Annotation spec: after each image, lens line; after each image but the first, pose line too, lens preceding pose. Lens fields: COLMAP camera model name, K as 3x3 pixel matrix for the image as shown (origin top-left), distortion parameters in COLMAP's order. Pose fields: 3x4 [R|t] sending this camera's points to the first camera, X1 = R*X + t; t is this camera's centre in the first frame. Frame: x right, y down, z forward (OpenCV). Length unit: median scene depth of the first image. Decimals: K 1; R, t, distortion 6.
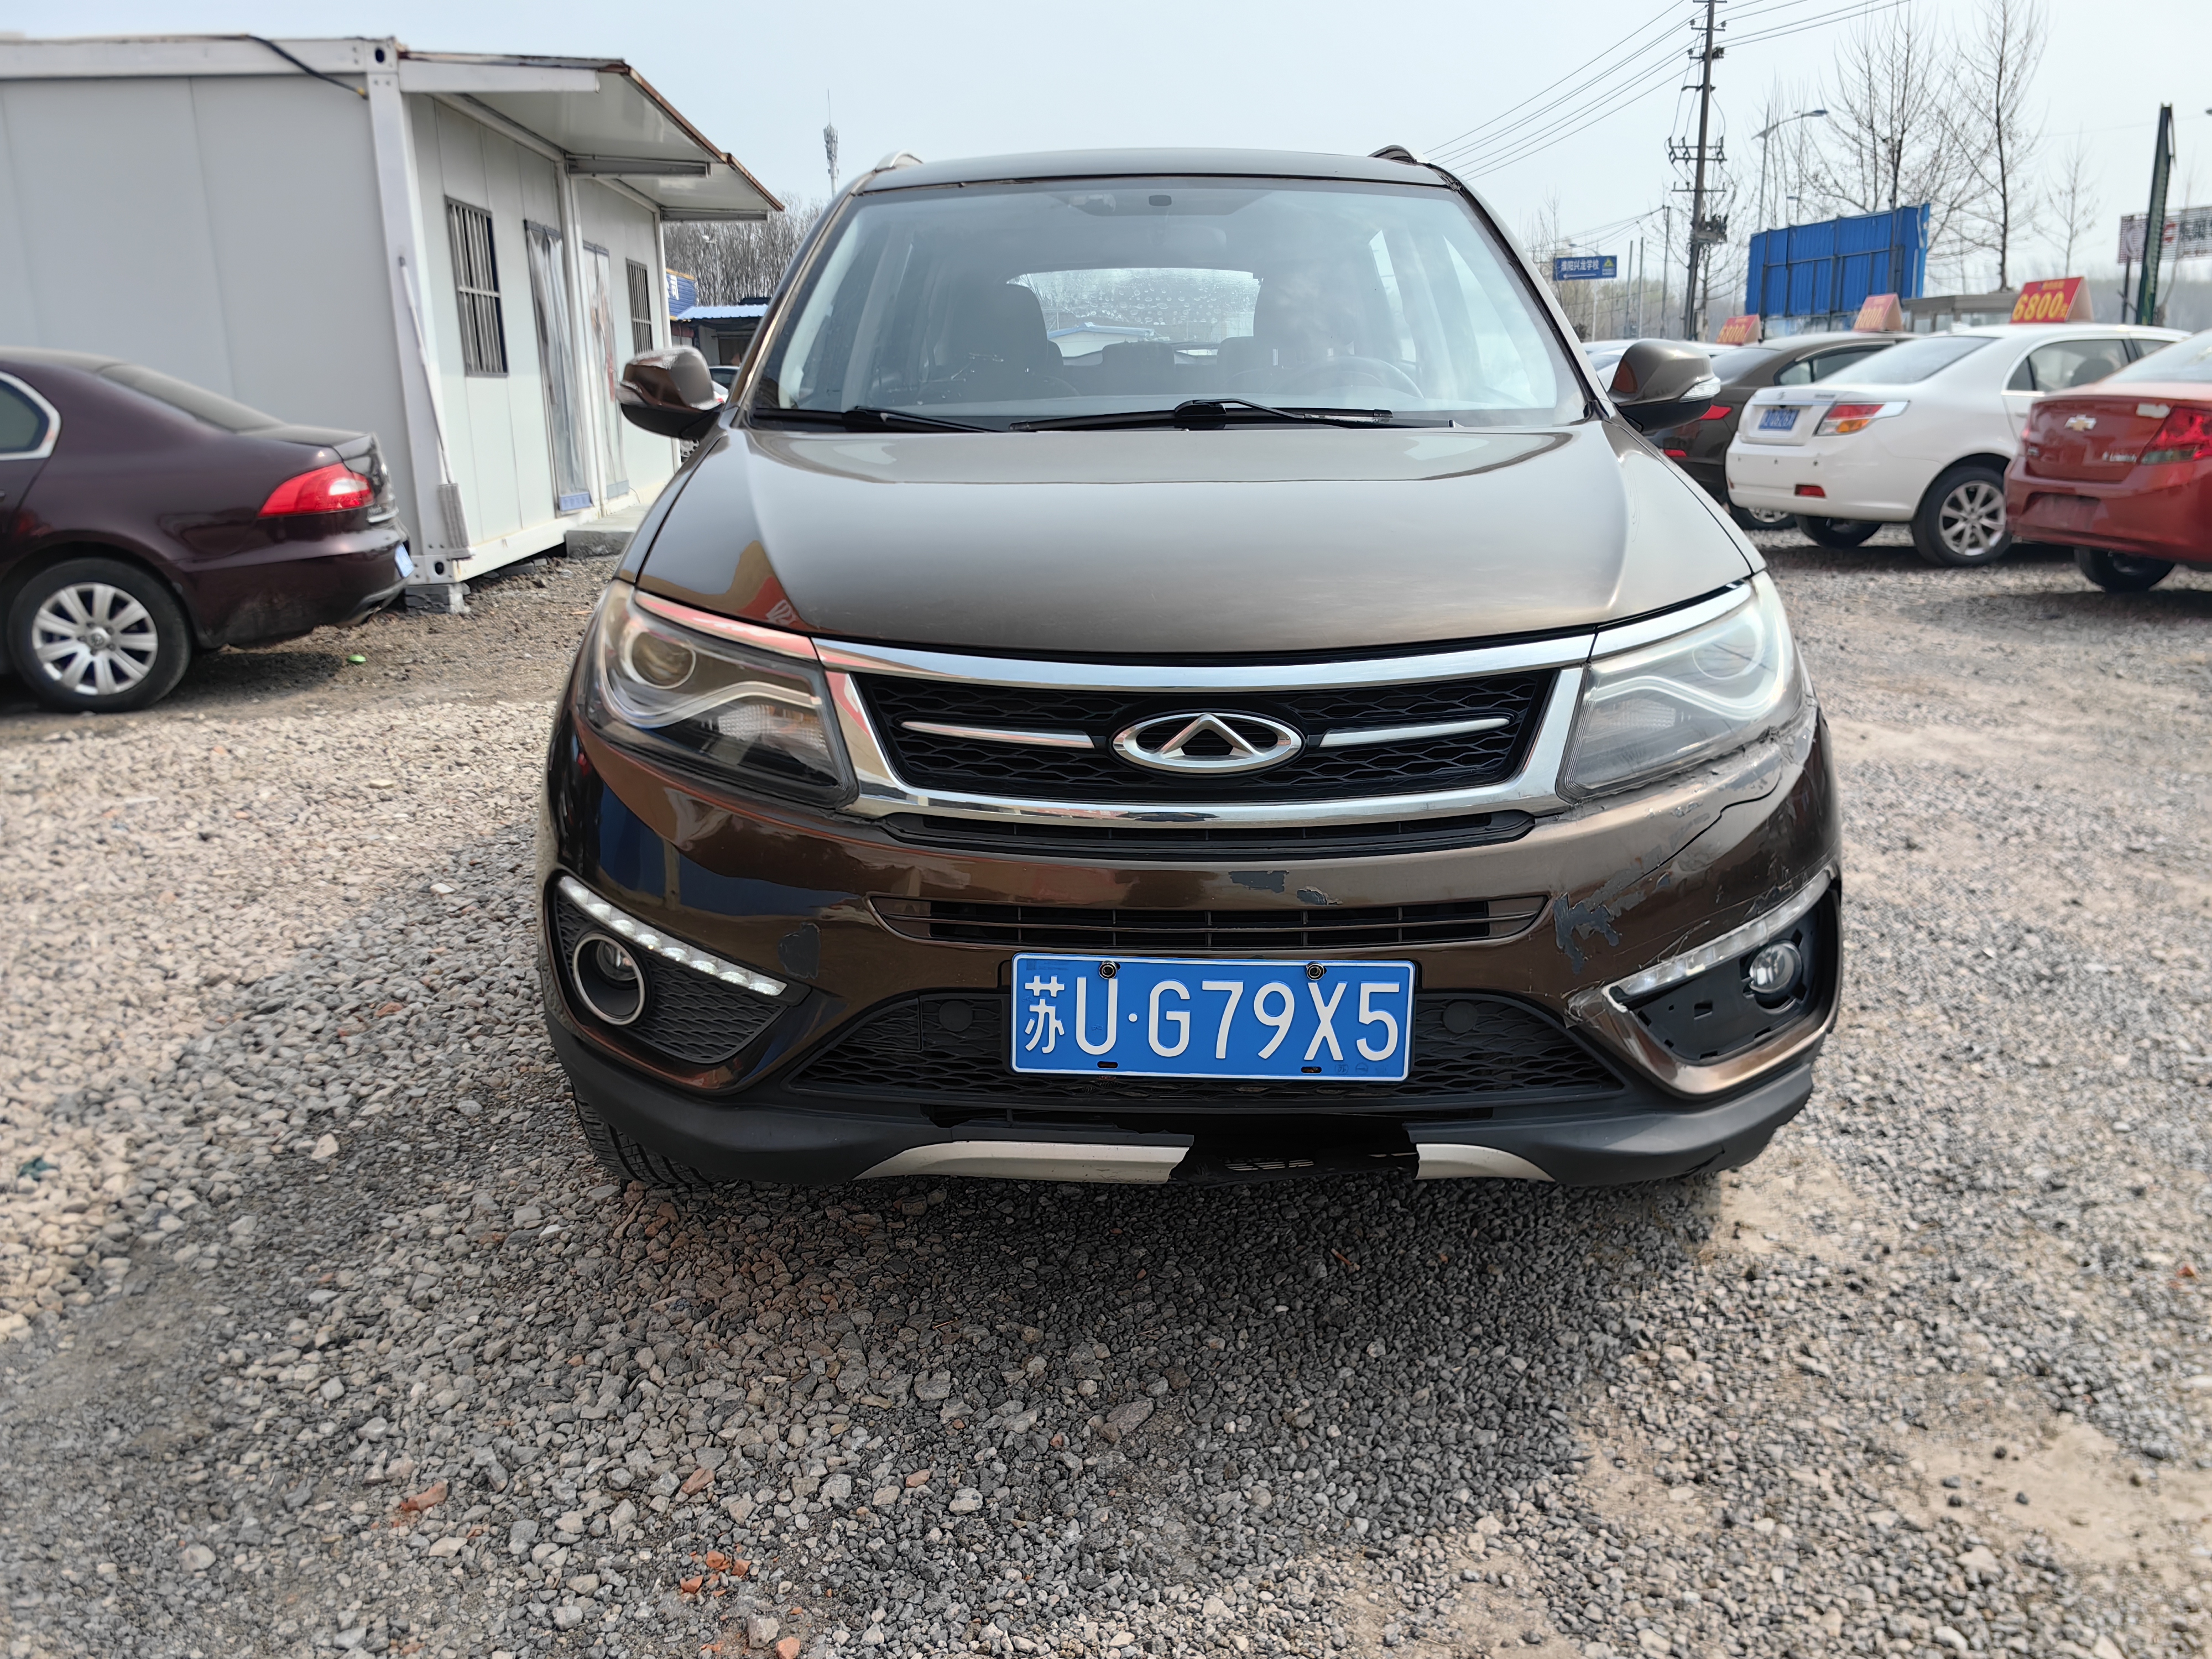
lens RADIAL K [[1758.0, 0, 1107.2], [0, 1758.0, 772.1], [0, 0, 1]] dist [0.092574, -0.162345]
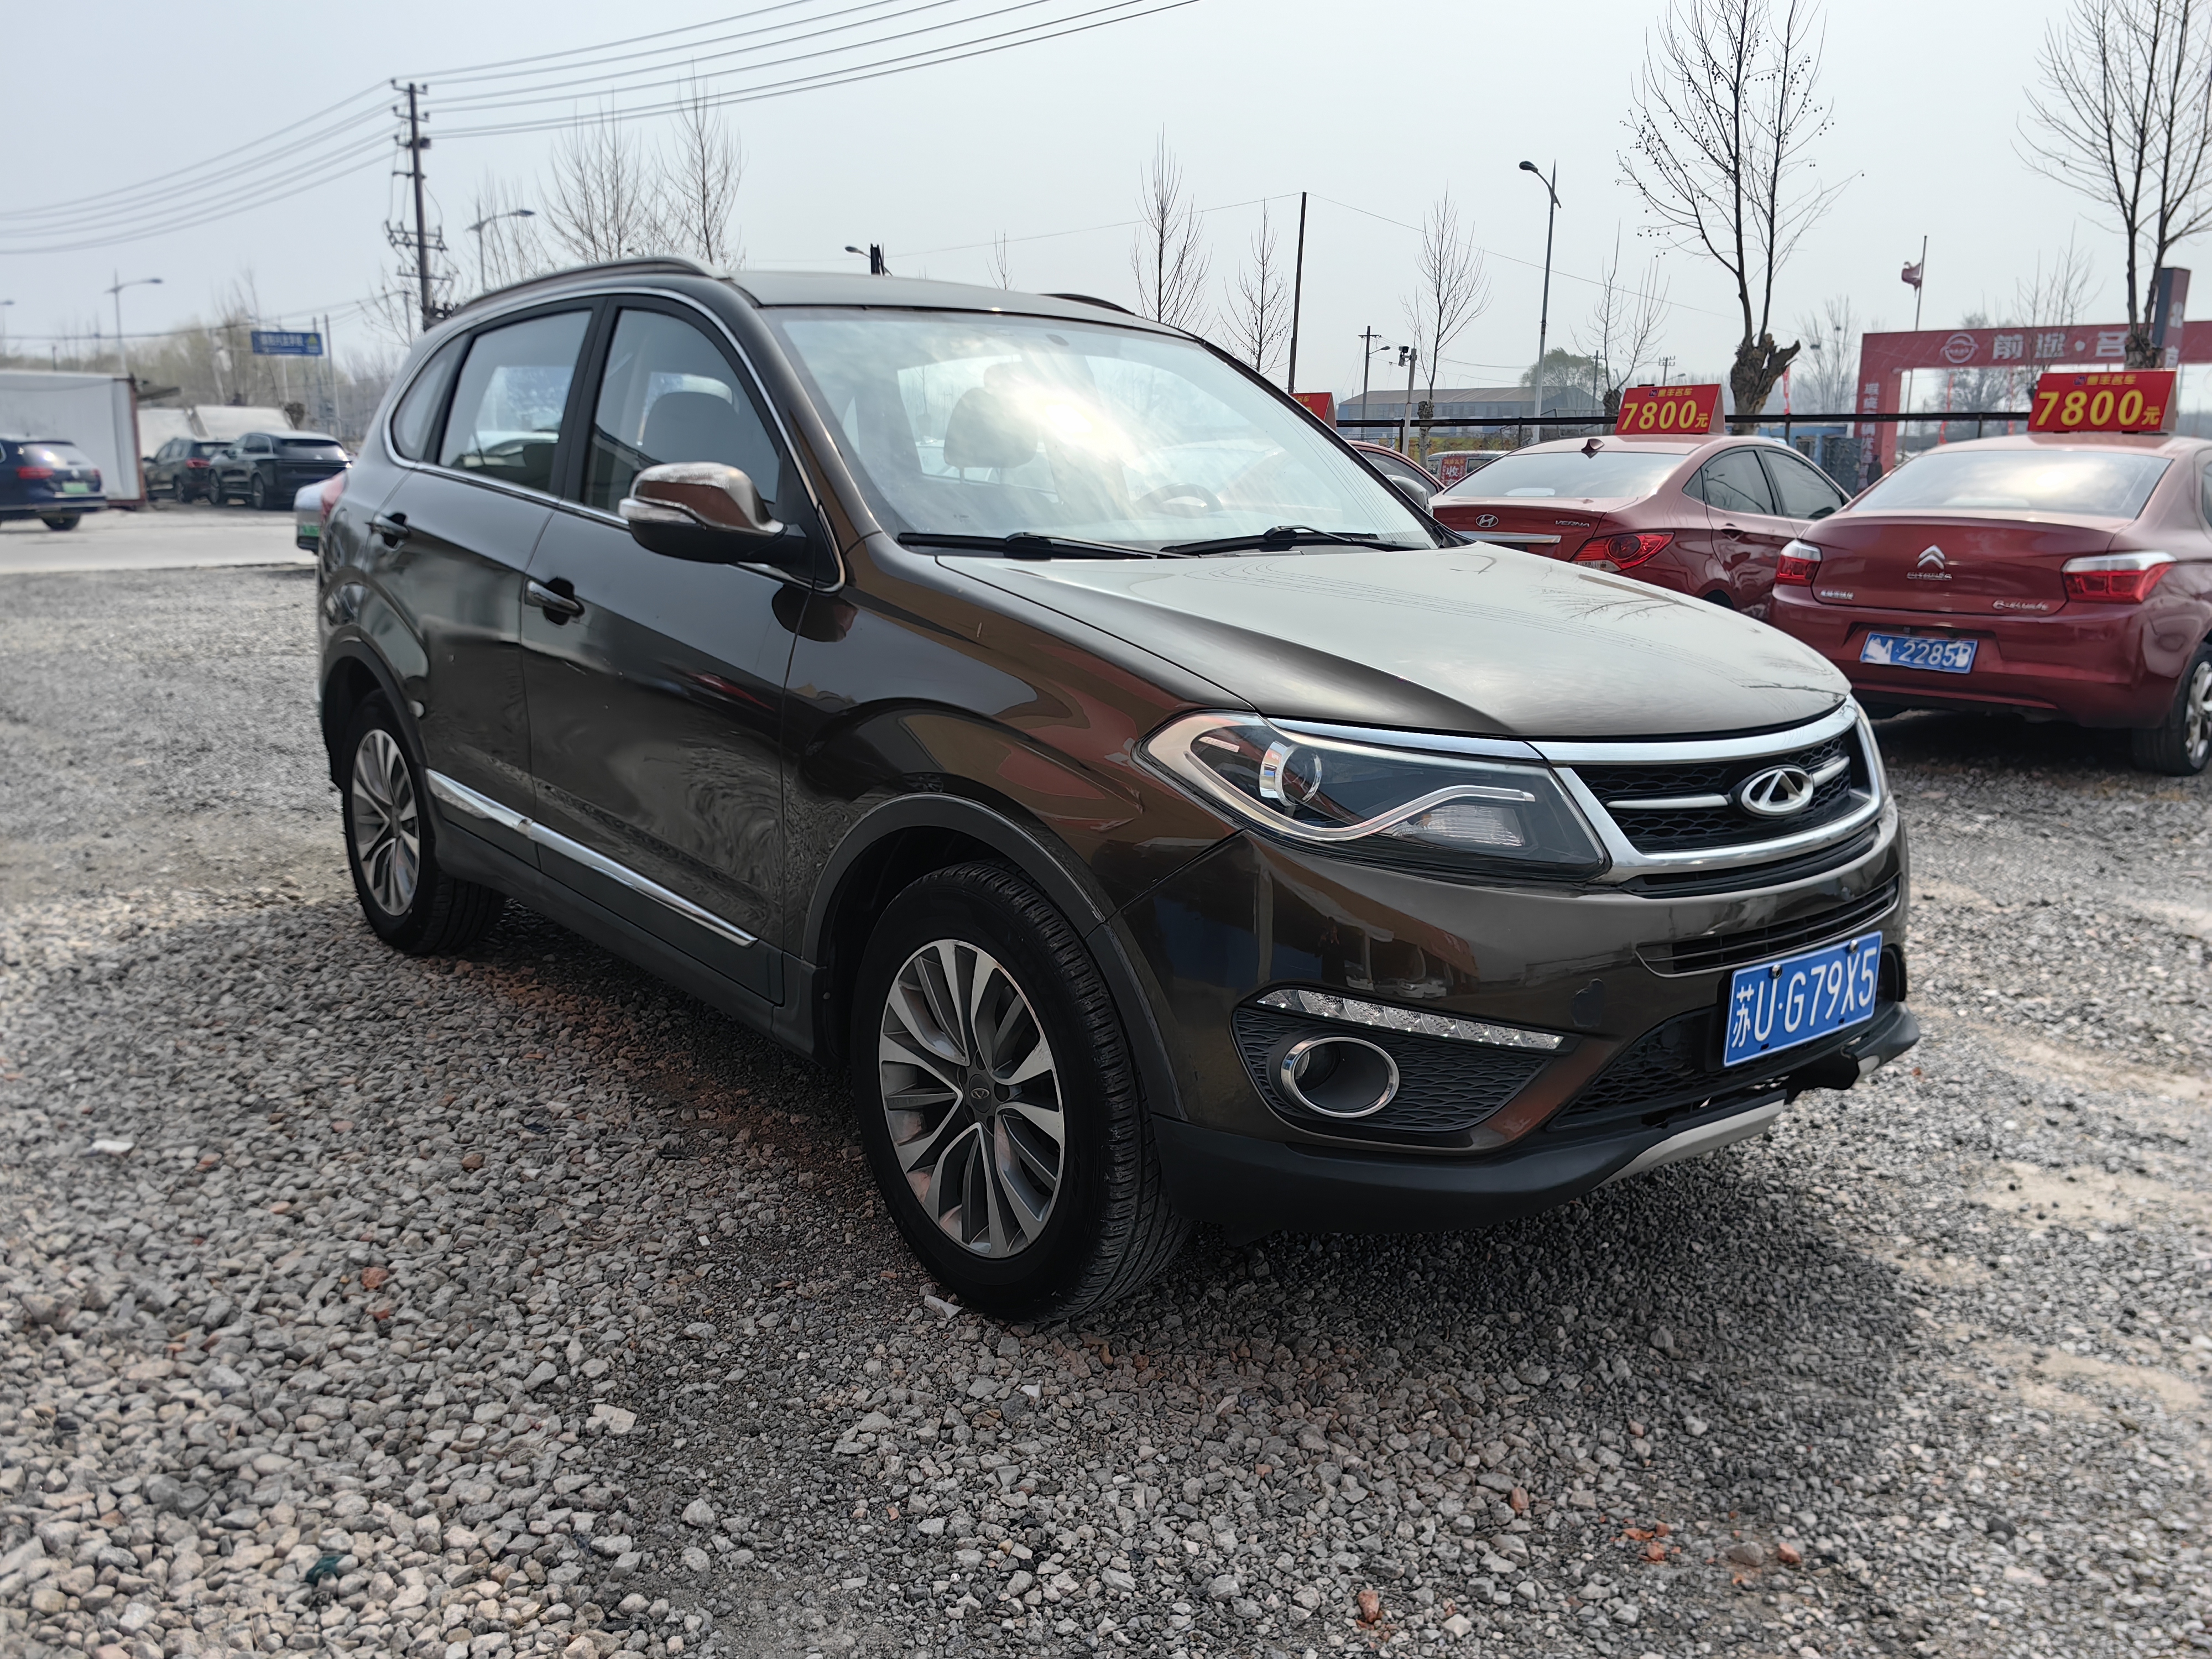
lens RADIAL K [[1758.0, 0, 1107.2], [0, 1758.0, 772.1], [0, 0, 1]] dist [0.092574, -0.162345]
pose [[0.753191, -0.092126, 0.651319, -0.923680], [0.120938, 0.992660, 0.000554, -0.072524], [-0.646589, 0.078352, 0.758804, 0.234546]]
